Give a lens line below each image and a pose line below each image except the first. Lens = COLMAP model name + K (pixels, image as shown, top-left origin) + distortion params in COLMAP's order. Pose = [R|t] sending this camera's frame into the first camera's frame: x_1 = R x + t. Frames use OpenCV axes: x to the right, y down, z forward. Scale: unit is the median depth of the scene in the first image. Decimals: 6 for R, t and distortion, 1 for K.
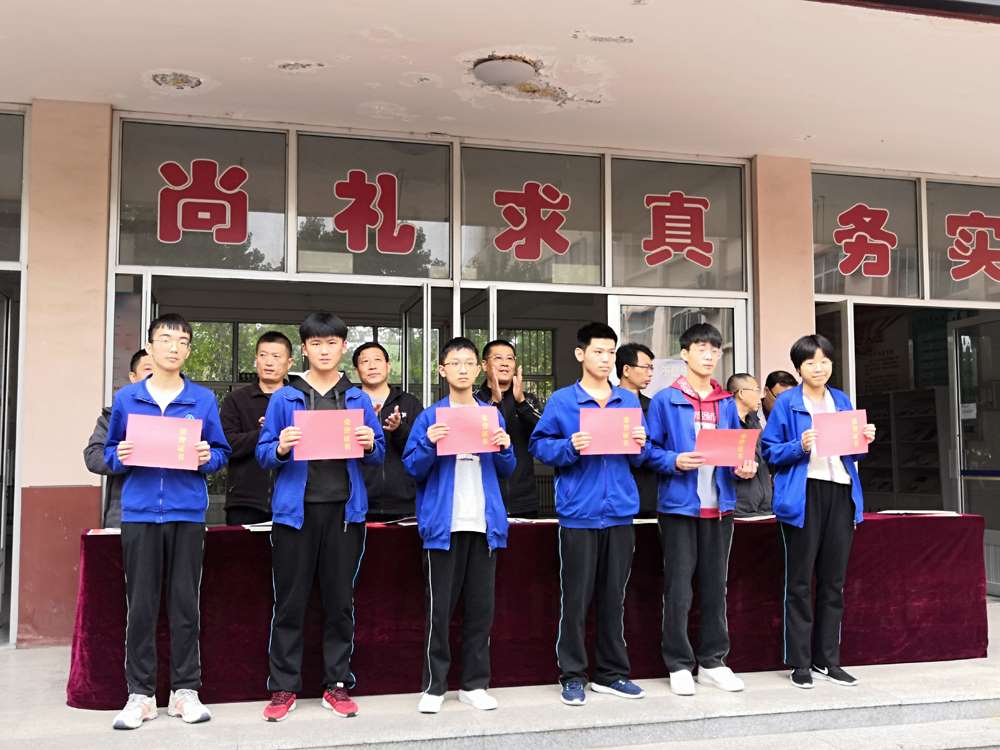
lens RADIAL K [[1096.0, 0, 499.6], [0, 1096.0, 378.0], [0, 0, 1]] dist [0.012088, 0.000000]
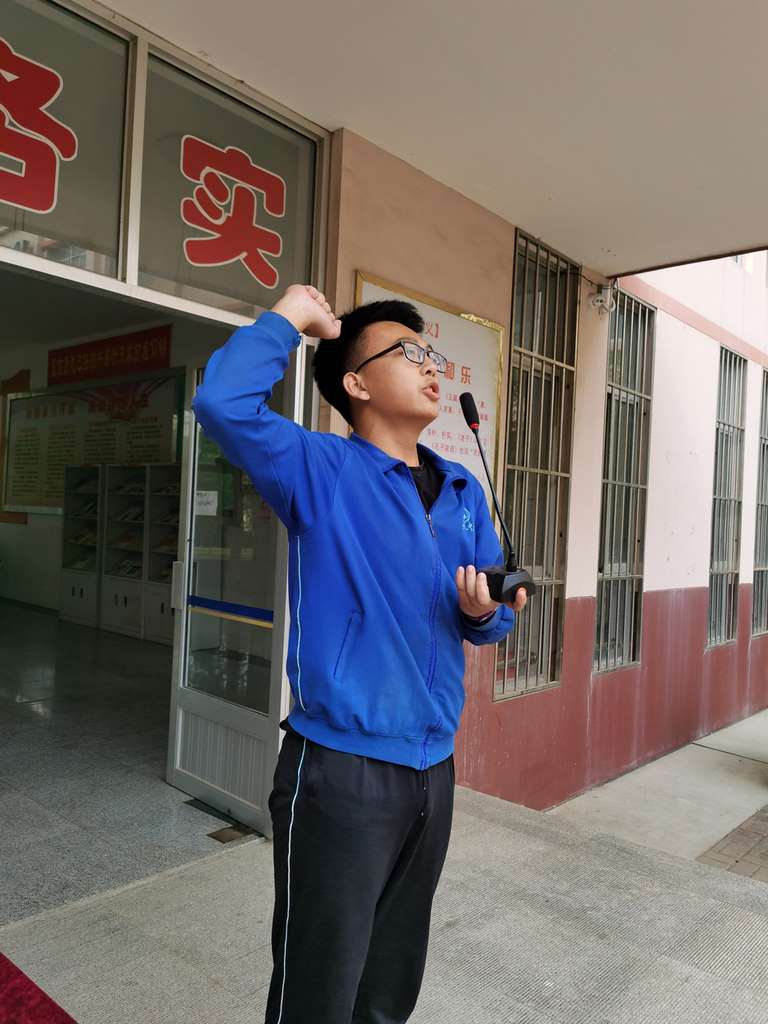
lens RADIAL K [[800.3, 0, 384.8], [0, 800.3, 515.5], [0, 0, 1]] dist [-0.008752, -0.004544]
pose [[0.840033, 0.043644, 0.540776, 0.288514], [-0.086762, 0.994737, 0.054495, 0.003964], [-0.535552, -0.092696, 0.839399, 0.610295]]
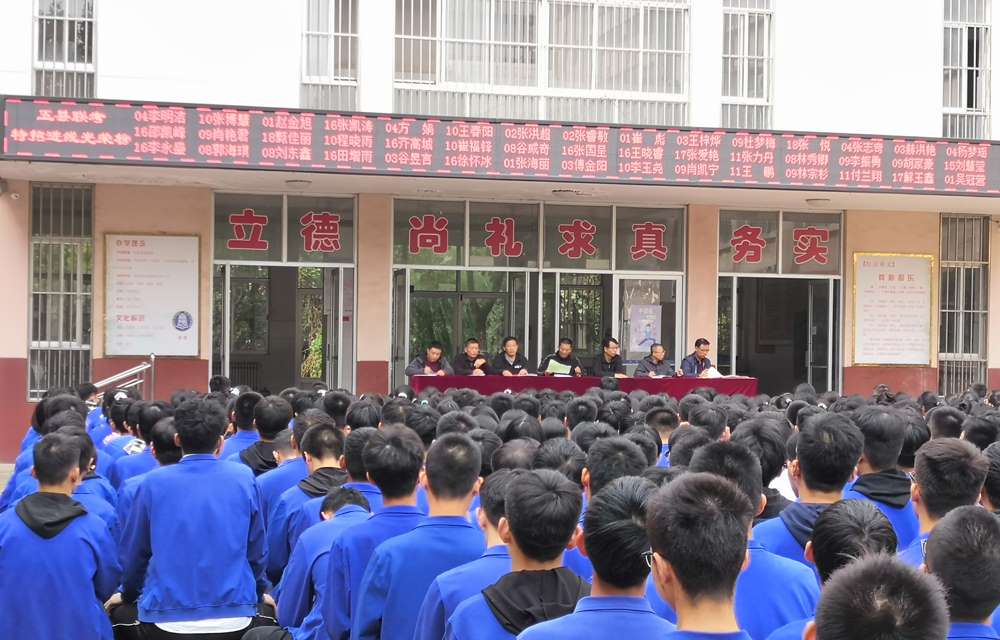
lens RADIAL K [[1551.1, 0, 500.1], [0, 1551.1, 321.2], [0, 0, 1]] dist [-0.038922, 0.000000]
pose [[0.999470, 0.018503, -0.026775, -0.030244], [-0.016851, 0.998016, 0.060668, -0.143978], [0.027845, -0.060185, 0.997799, -1.723629]]
